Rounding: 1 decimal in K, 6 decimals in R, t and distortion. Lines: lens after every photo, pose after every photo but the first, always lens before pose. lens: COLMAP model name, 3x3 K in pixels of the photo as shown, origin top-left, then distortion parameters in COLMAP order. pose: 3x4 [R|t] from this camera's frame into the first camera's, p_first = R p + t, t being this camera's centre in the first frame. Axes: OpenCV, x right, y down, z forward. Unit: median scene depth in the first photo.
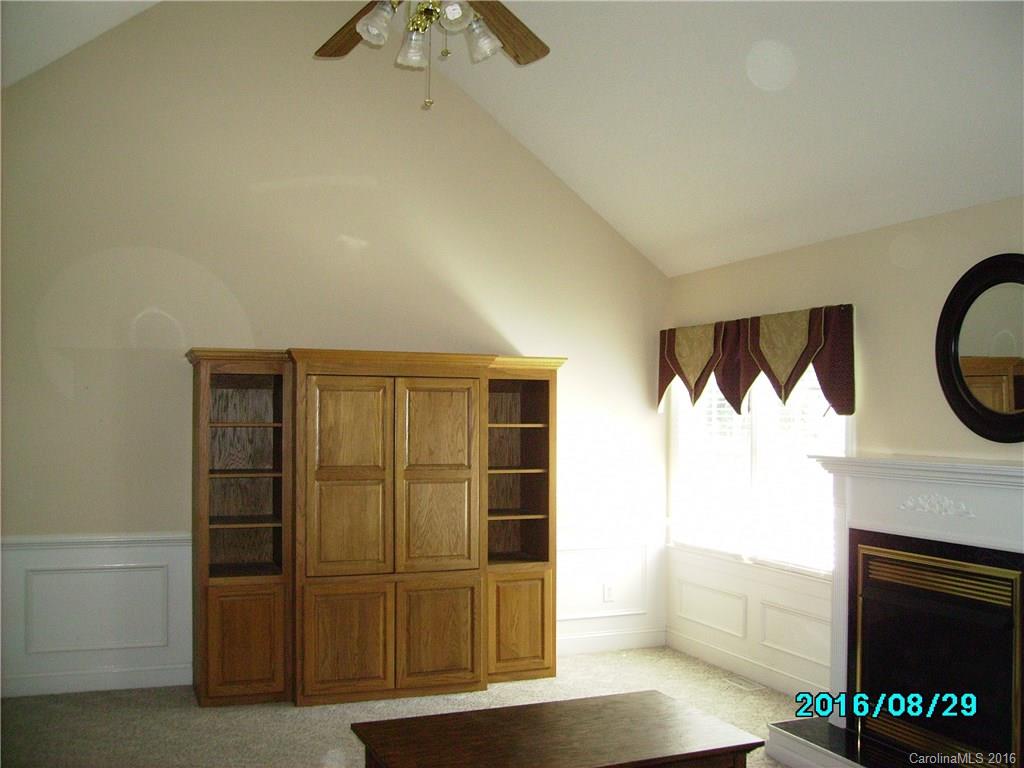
lens RADIAL K [[1008.5, 0, 512.0], [0, 1008.5, 384.0], [0, 0, 1]] dist [-0.168047, 0.002238]
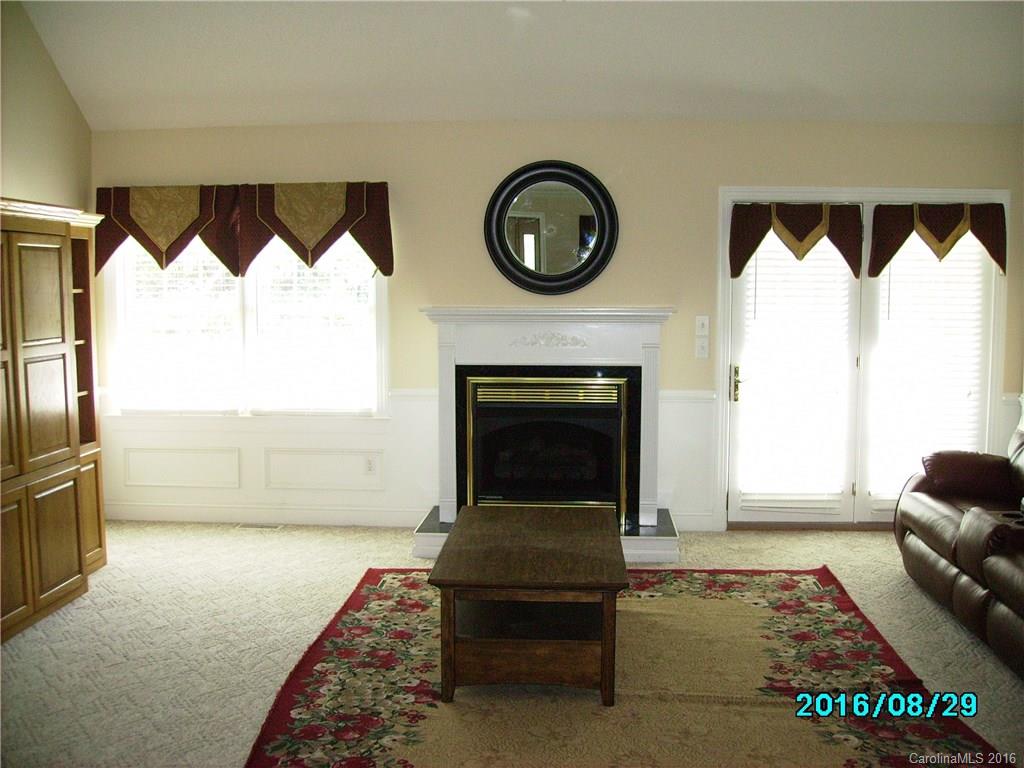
lens RADIAL K [[1008.5, 0, 512.0], [0, 1008.5, 384.0], [0, 0, 1]] dist [-0.168047, 0.002238]
pose [[0.430759, -0.093016, 0.897661, -0.609868], [-0.025810, 0.992998, 0.115280, 0.015422], [-0.902098, -0.072826, 0.425342, 0.298272]]
